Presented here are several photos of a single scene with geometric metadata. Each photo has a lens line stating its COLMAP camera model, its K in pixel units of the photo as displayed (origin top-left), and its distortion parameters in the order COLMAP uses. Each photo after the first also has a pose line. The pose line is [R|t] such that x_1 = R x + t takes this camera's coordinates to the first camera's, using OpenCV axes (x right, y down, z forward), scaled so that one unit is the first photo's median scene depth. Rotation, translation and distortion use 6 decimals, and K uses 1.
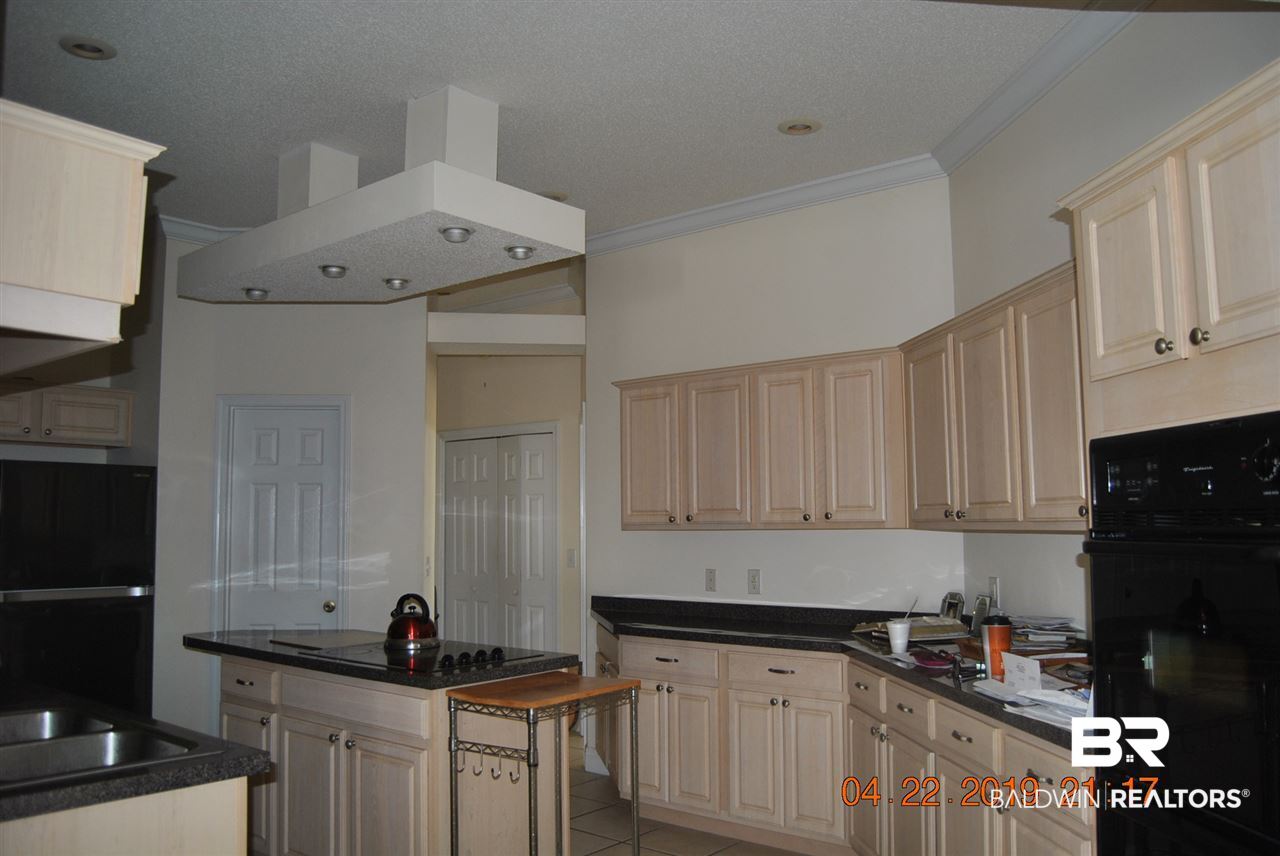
lens RADIAL K [[1010.0, 0, 654.5], [0, 1010.0, 430.2], [0, 0, 1]] dist [-0.079327, 0.005426]
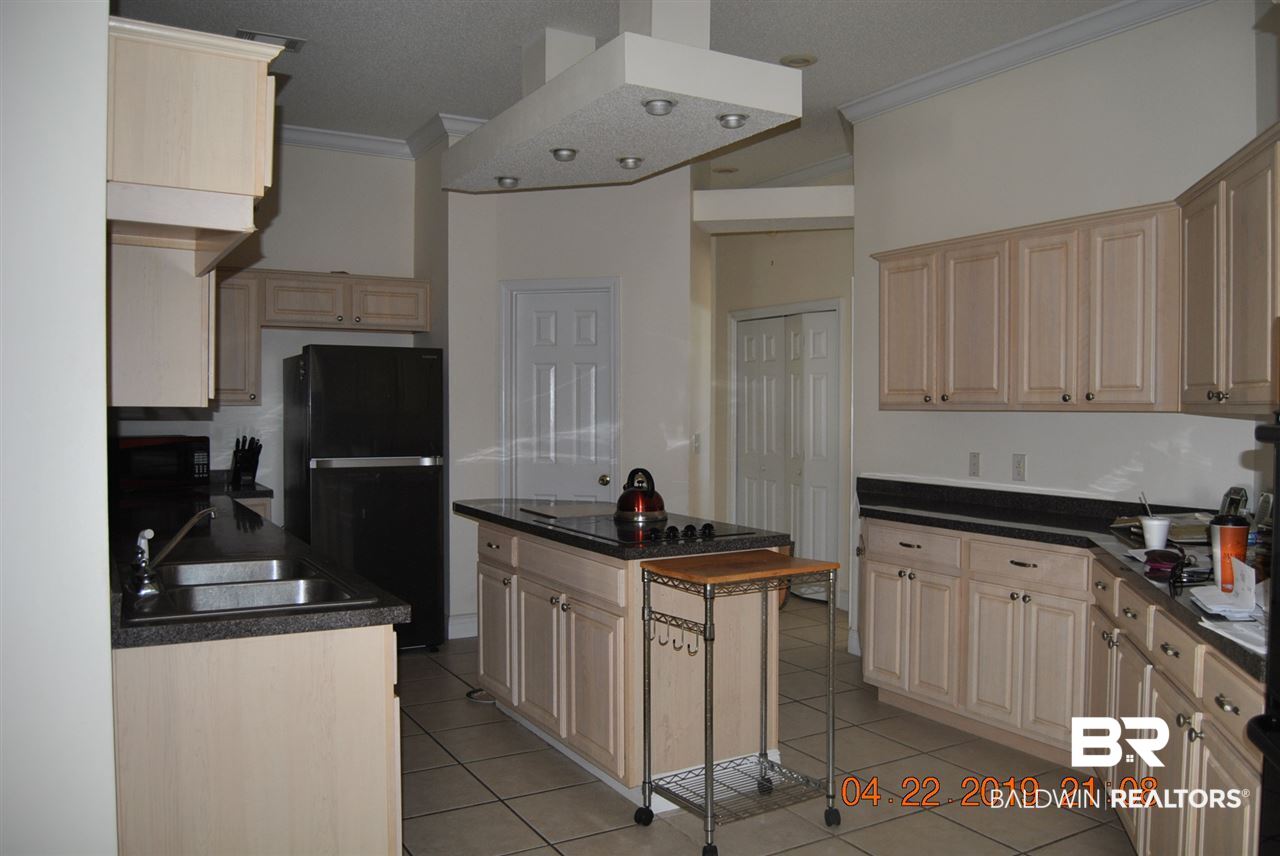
lens RADIAL K [[1010.0, 0, 654.5], [0, 1010.0, 430.2], [0, 0, 1]] dist [-0.079327, 0.005426]
pose [[0.937202, 0.019218, -0.348256, 0.125585], [0.021510, 0.993396, 0.112705, 0.007338], [0.348122, -0.113118, 0.930599, 0.043789]]
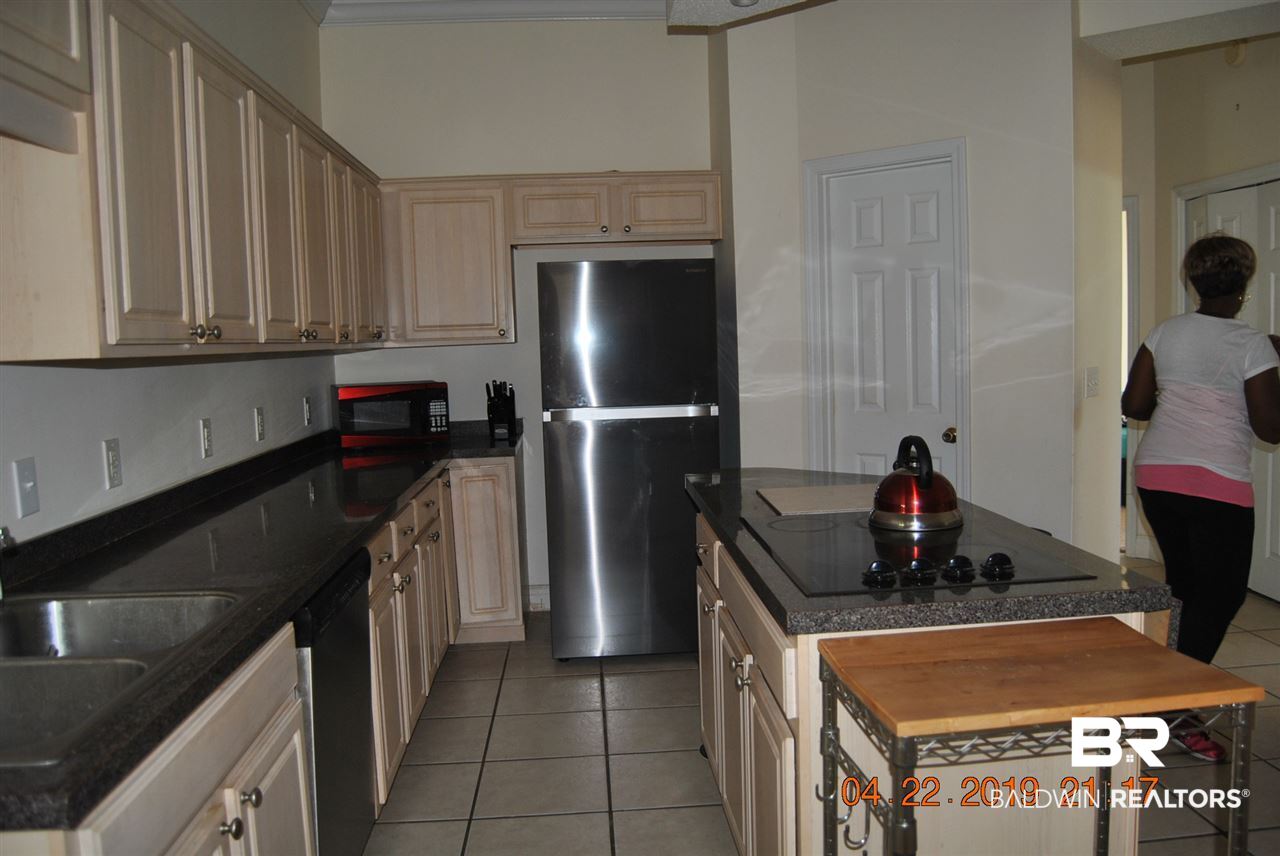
lens RADIAL K [[1010.0, 0, 654.5], [0, 1010.0, 430.2], [0, 0, 1]] dist [-0.079327, 0.005426]
pose [[0.682744, 0.053703, -0.728681, 0.081571], [0.091085, 0.983260, 0.157809, 0.047930], [0.724958, -0.174115, 0.666423, 0.471037]]
